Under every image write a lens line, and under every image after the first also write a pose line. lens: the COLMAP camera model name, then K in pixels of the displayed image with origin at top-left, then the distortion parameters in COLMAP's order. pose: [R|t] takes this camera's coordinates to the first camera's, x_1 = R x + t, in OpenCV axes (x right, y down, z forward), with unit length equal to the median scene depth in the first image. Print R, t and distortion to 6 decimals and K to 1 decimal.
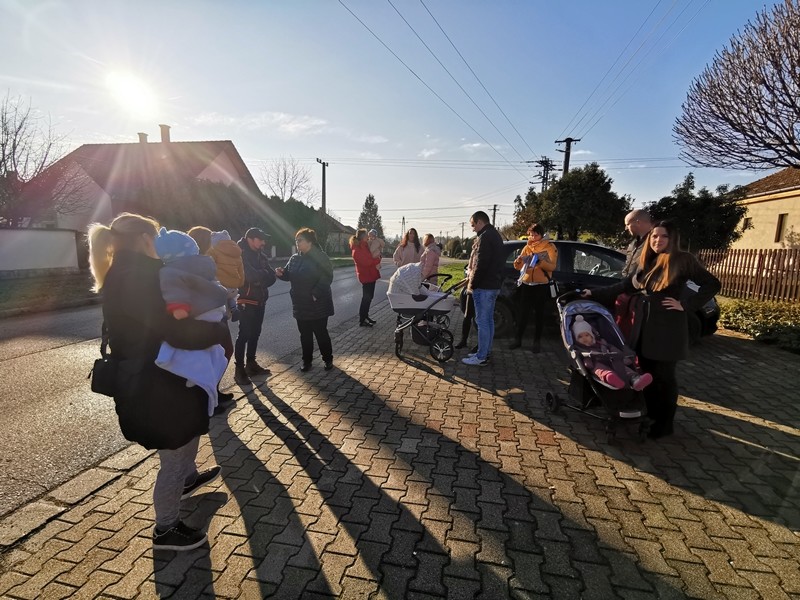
lens RADIAL K [[367.1, 0, 400.0], [0, 367.1, 300.0], [0, 0, 1]] dist [0.000171, 0.000192]
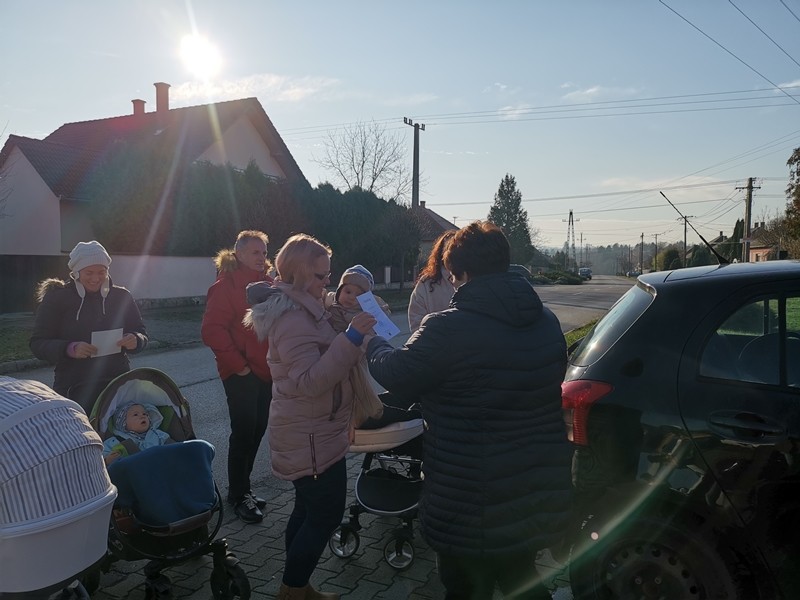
lens RADIAL K [[611.9, 0, 400.0], [0, 611.9, 300.0], [0, 0, 1]] dist [0.048863, -0.057673]
pose [[0.962430, -0.003389, -0.271509, 0.034401], [-0.019846, 0.996370, -0.082786, -0.017311], [0.270804, 0.085064, 0.958869, 0.093986]]
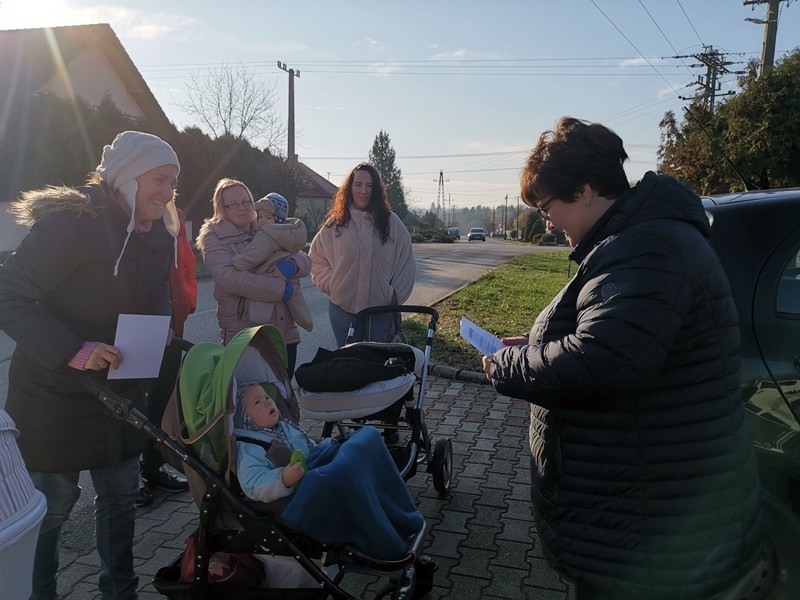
lens RADIAL K [[611.9, 0, 400.0], [0, 611.9, 300.0], [0, 0, 1]] dist [0.048863, -0.057673]
pose [[0.998027, 0.005882, -0.062518, 0.016472], [-0.007100, 0.999789, -0.019285, -0.014640], [0.062391, 0.019691, 0.997858, 0.109125]]
